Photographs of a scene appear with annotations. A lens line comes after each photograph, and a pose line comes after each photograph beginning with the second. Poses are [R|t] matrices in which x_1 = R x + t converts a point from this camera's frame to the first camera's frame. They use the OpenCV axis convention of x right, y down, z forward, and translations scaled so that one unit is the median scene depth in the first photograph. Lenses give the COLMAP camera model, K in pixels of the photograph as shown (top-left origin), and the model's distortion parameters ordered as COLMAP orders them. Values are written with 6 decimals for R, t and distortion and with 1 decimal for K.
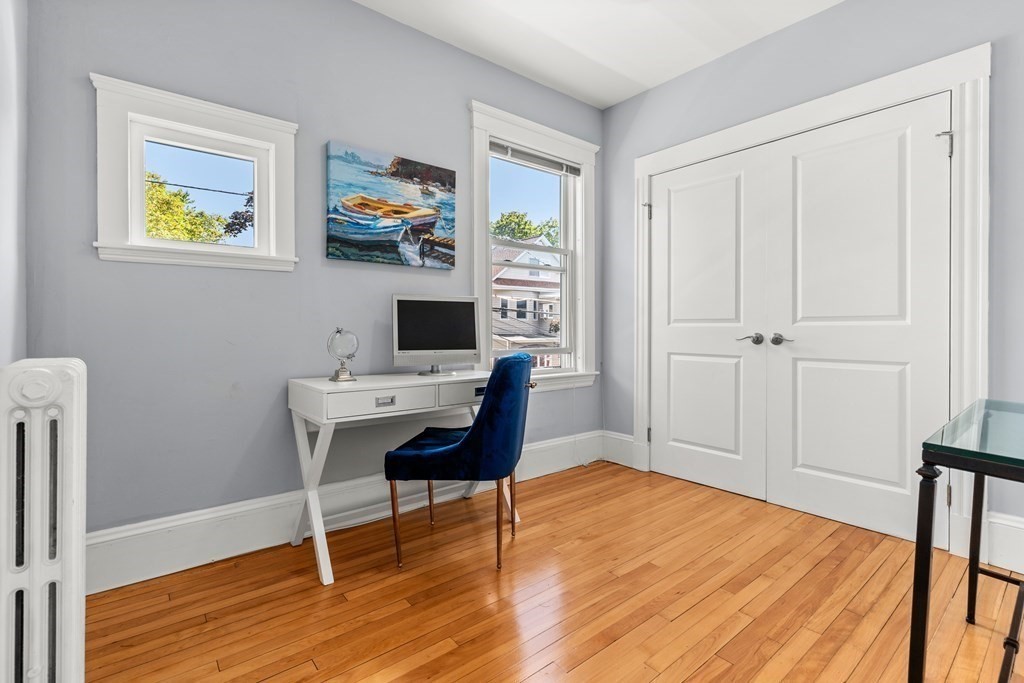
lens RADIAL K [[471.9, 0, 510.1], [0, 471.9, 335.9], [0, 0, 1]] dist [-0.004960, 0.002864]
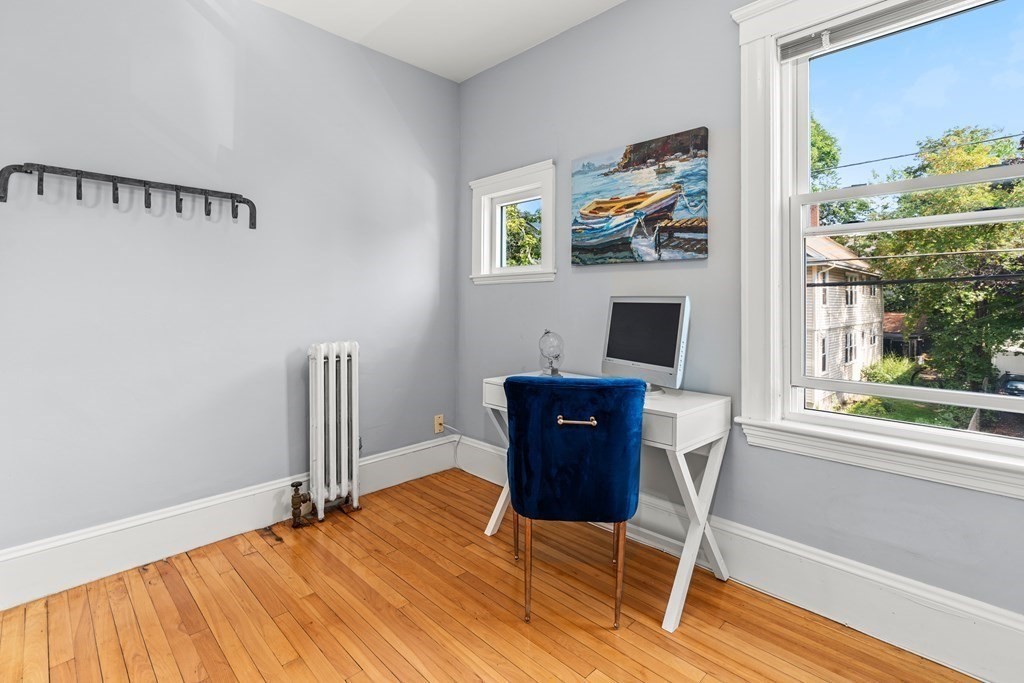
lens RADIAL K [[471.9, 0, 493.4], [0, 471.9, 301.1], [0, 0, 1]] dist [-0.004960, 0.002864]
pose [[0.091553, -0.002878, -0.995796, 0.639471], [-0.021699, 0.999753, -0.004884, -0.066845], [0.995564, 0.022055, 0.091468, 0.651811]]
